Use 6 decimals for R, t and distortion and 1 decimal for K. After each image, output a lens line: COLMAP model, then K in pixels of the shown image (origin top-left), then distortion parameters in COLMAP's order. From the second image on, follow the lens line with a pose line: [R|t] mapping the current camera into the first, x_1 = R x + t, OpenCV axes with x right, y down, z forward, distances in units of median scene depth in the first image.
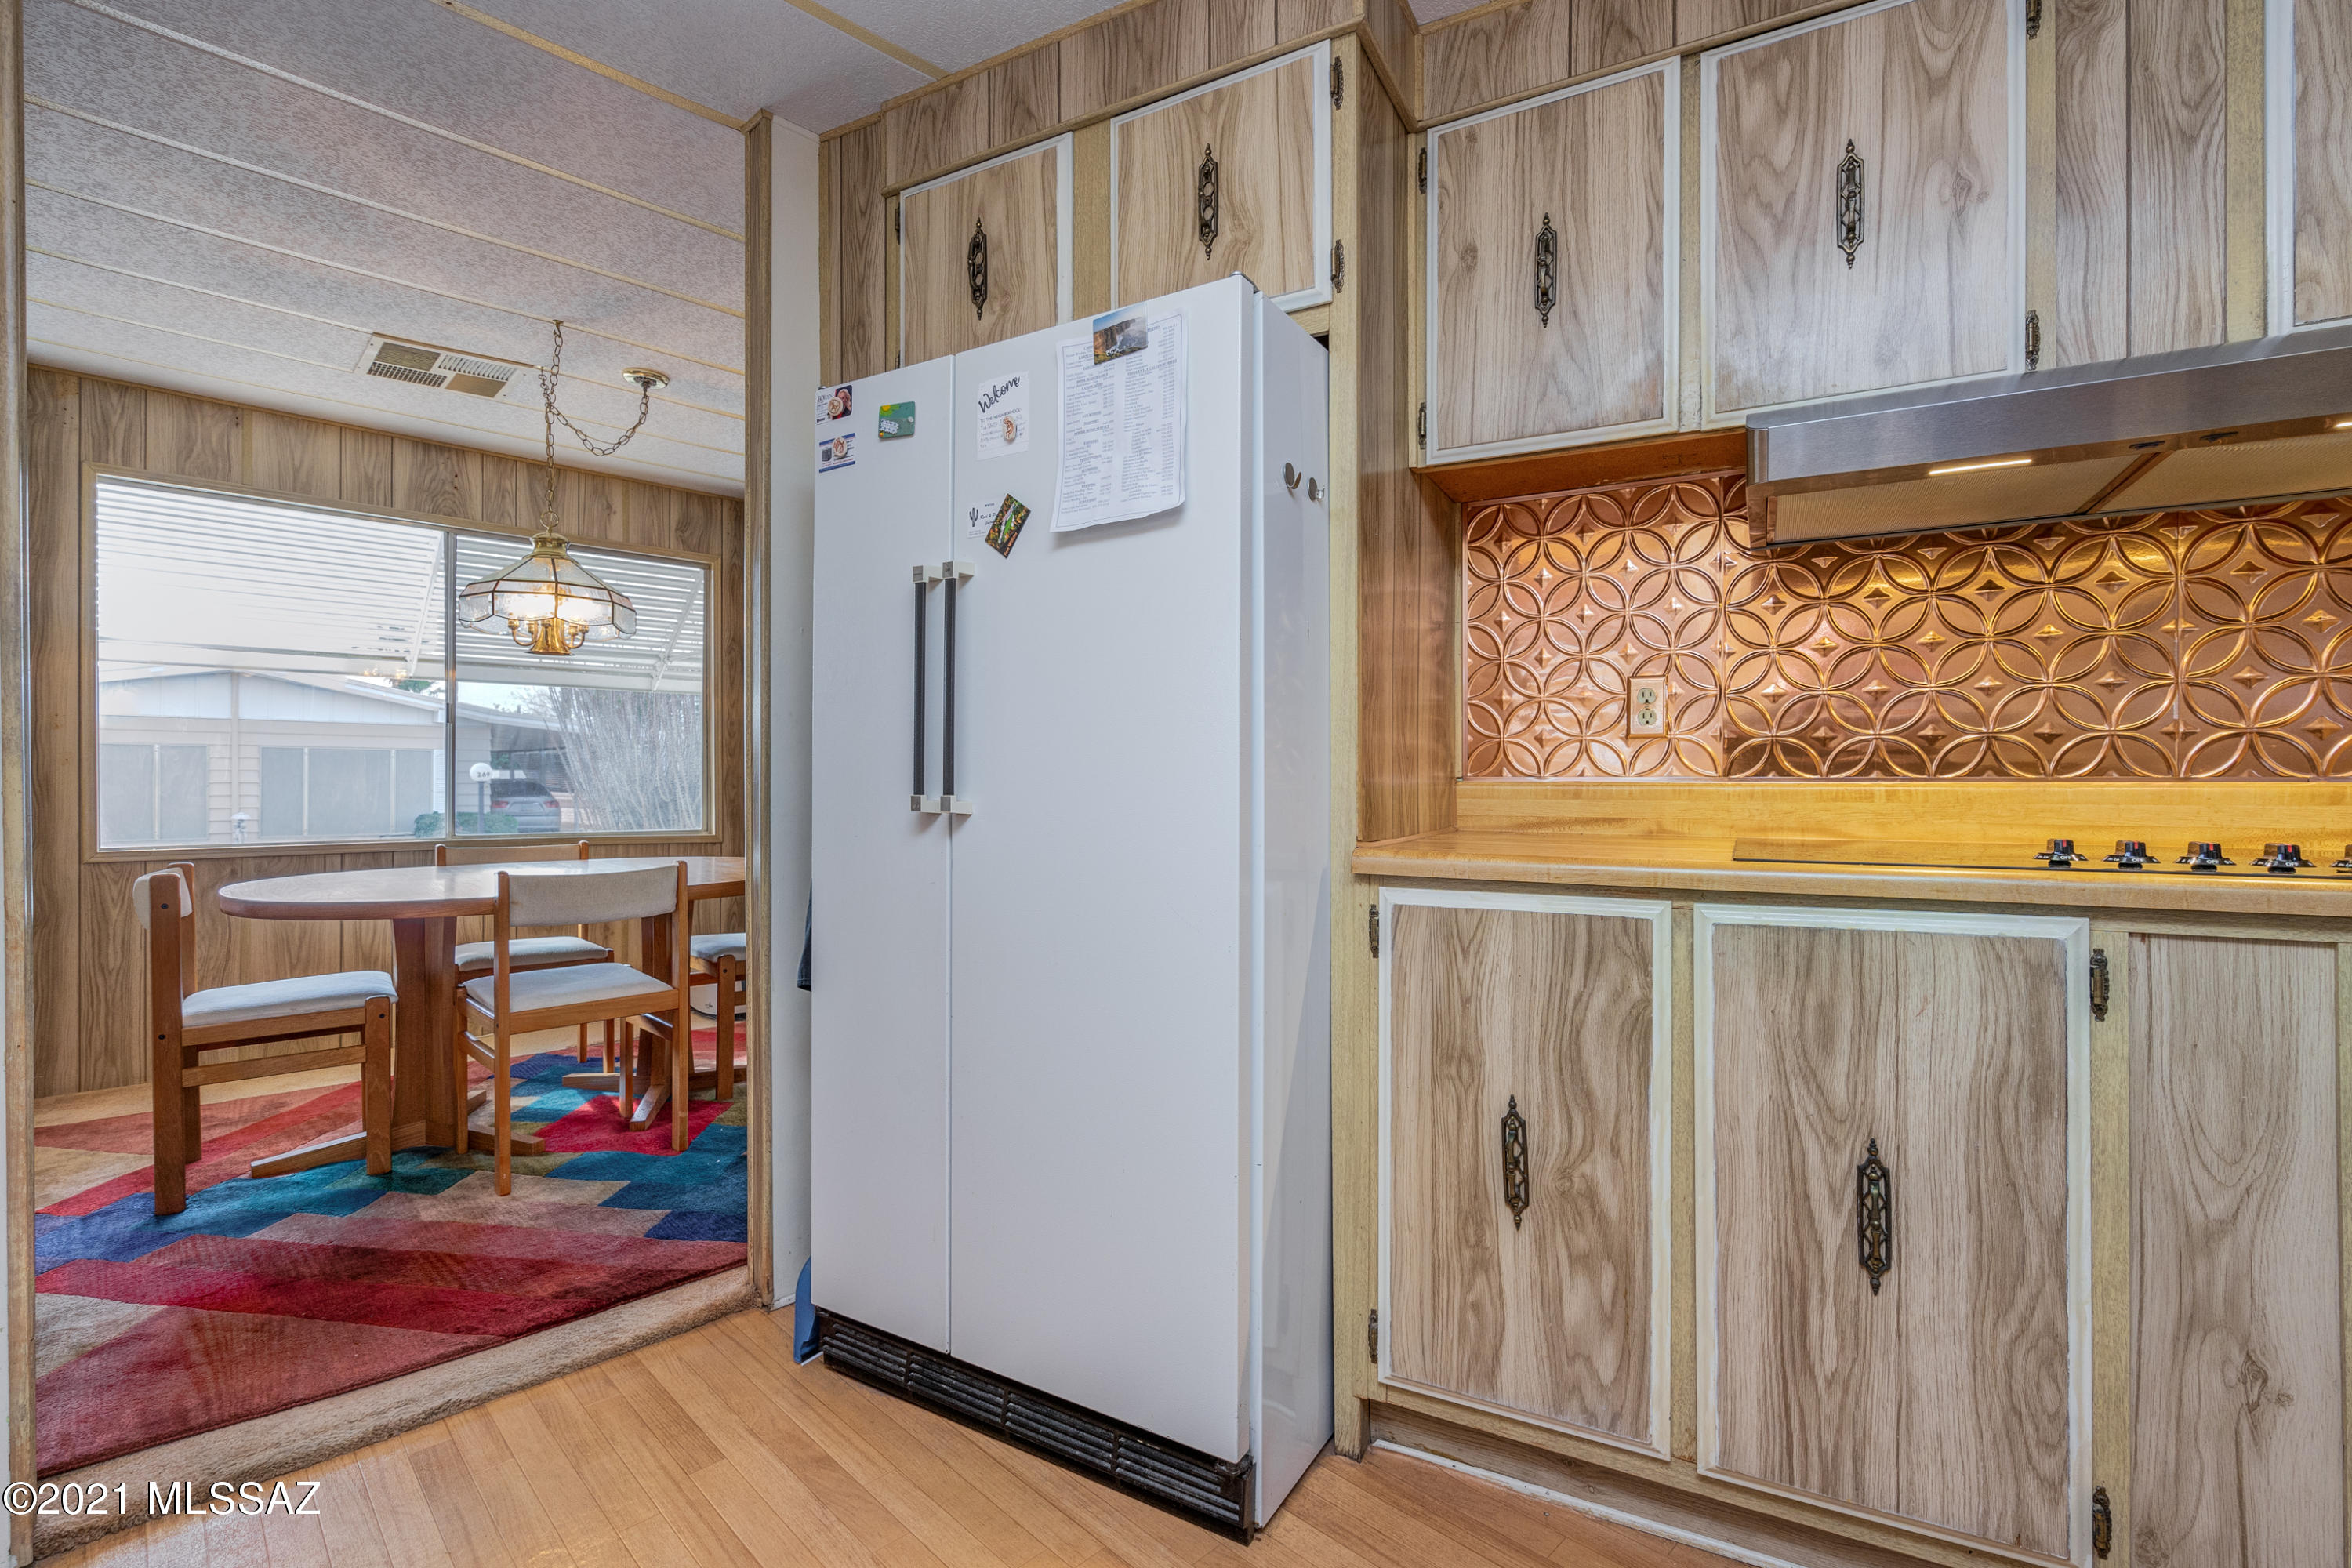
lens RADIAL K [[1057.7, 0, 1111.0], [0, 1057.7, 785.5], [0, 0, 1]] dist [-0.002871, 0.000040]
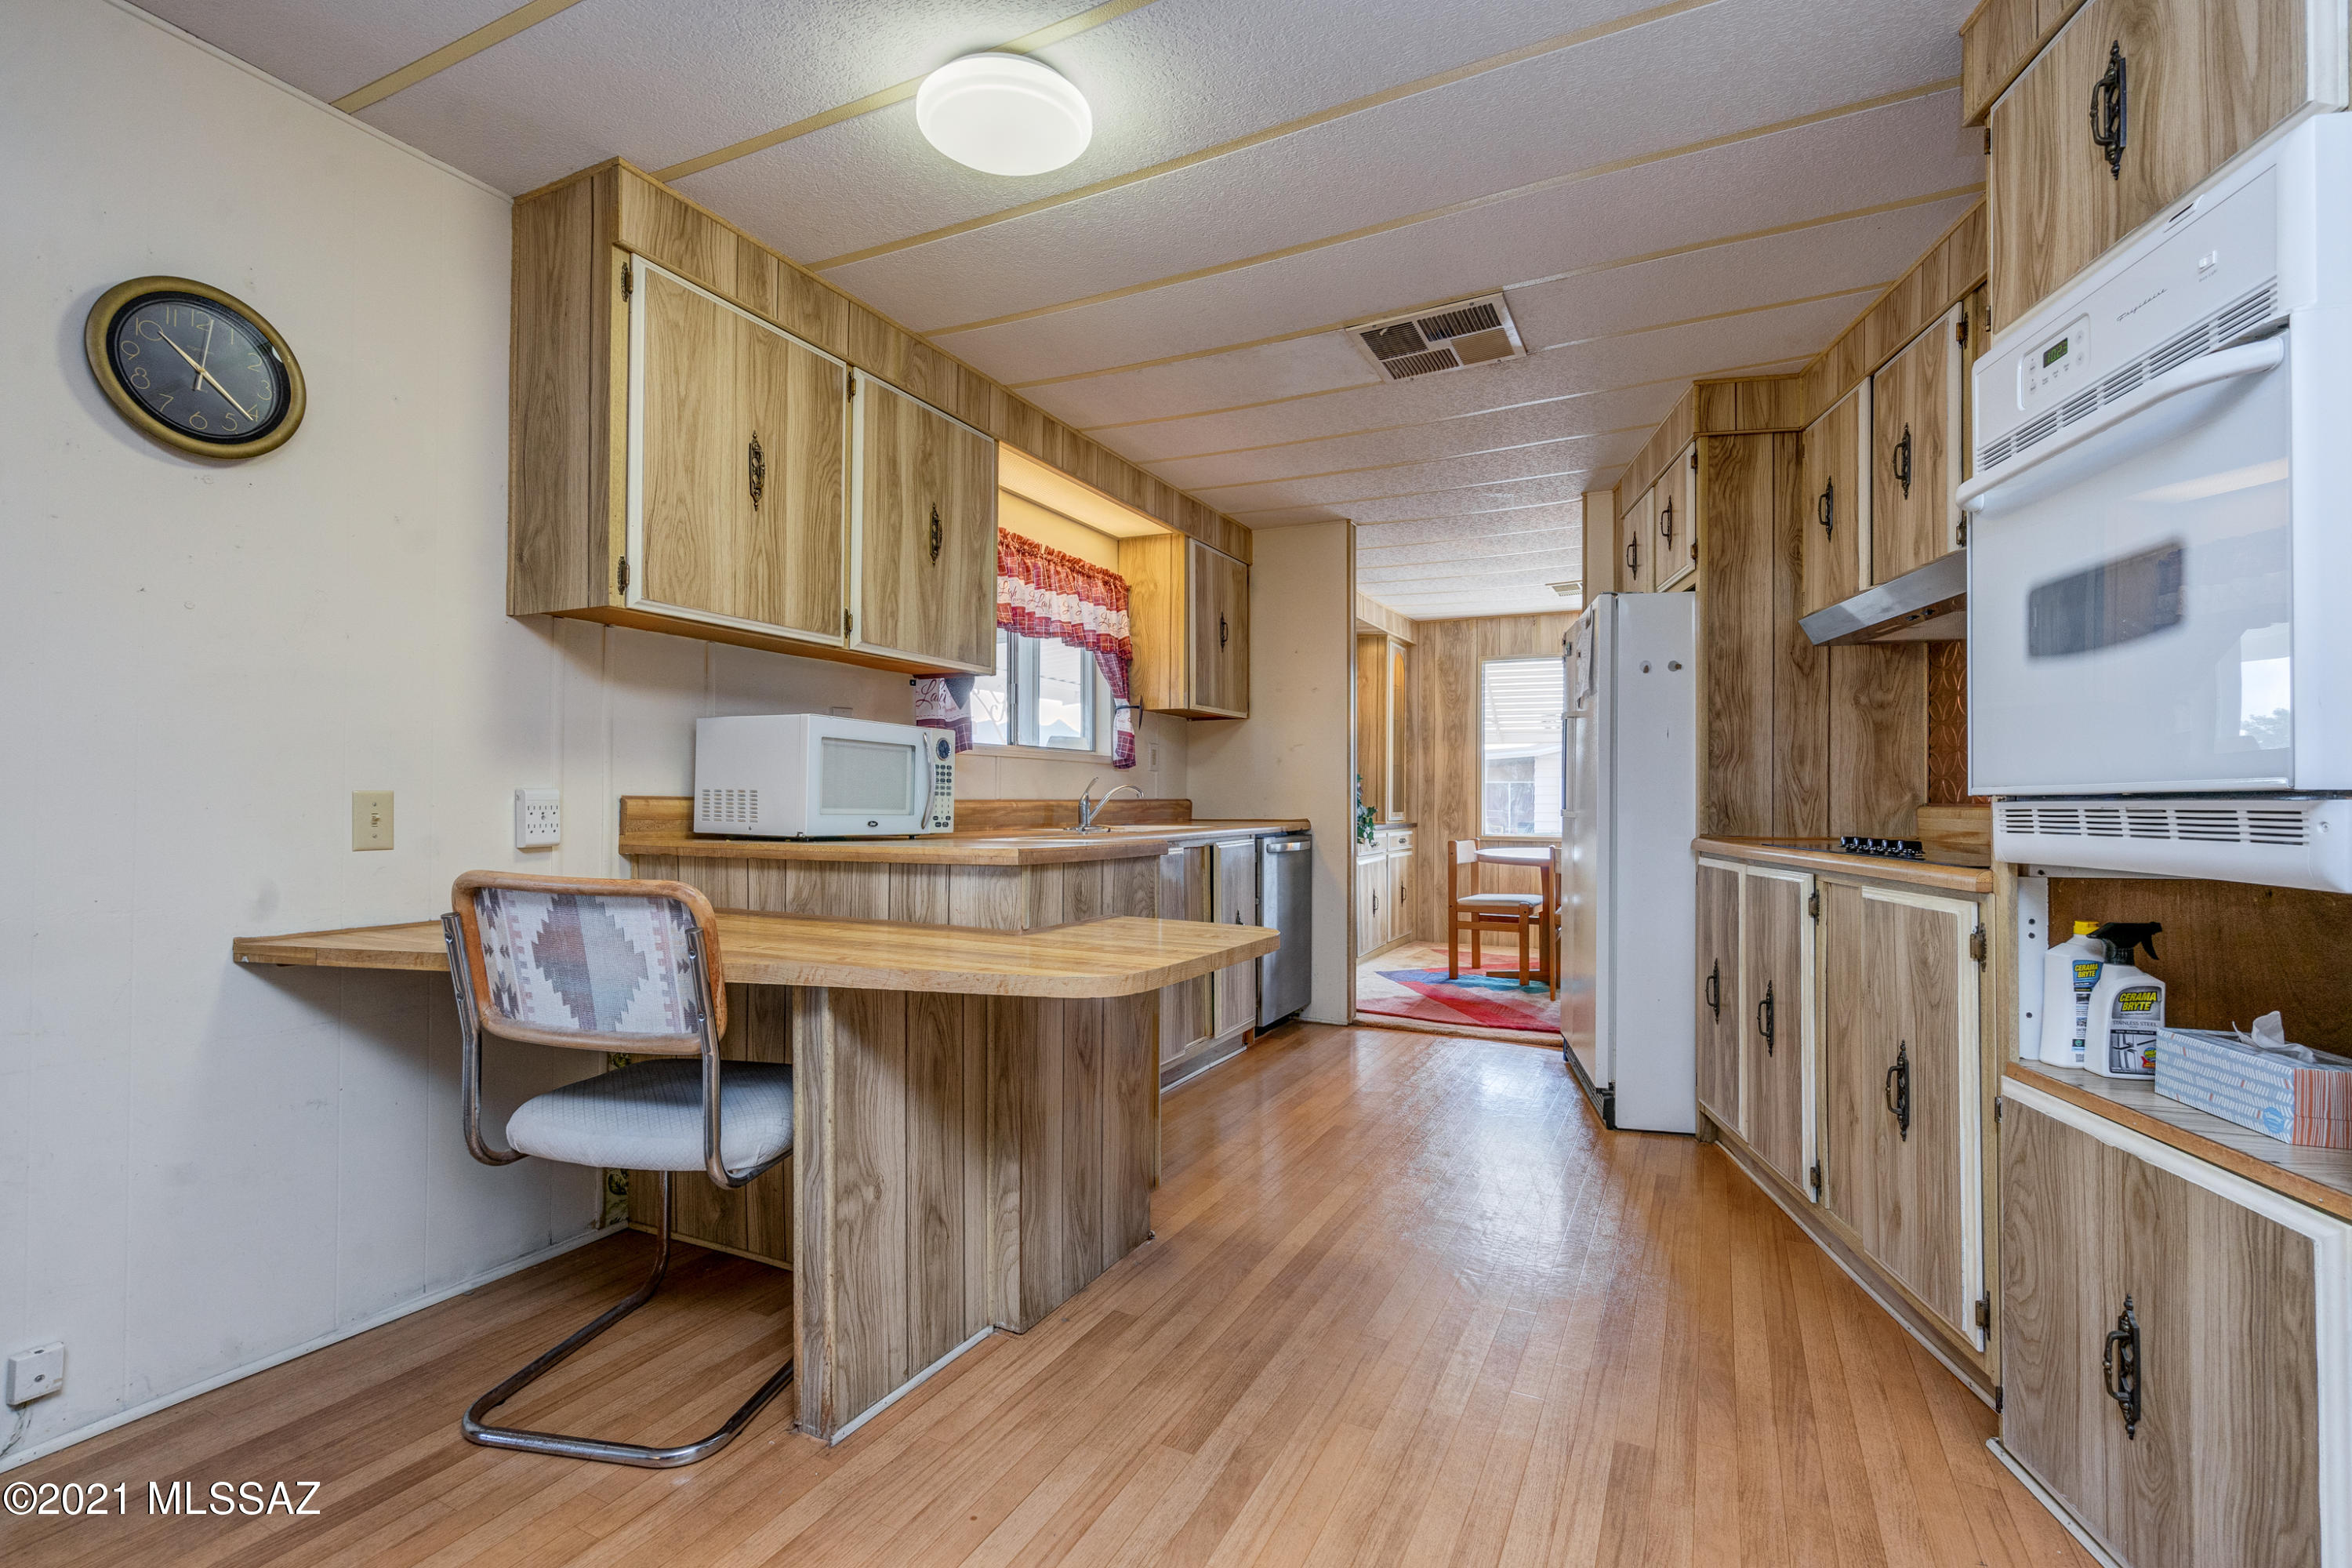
lens RADIAL K [[1050.2, 0, 1160.9], [0, 1050.2, 788.5], [0, 0, 1]] dist [-0.001332, -0.000060]
pose [[0.308550, -0.009526, -0.951160, 2.009599], [-0.008244, 0.999886, -0.012688, -0.001280], [0.951172, 0.011756, 0.308437, -0.662969]]
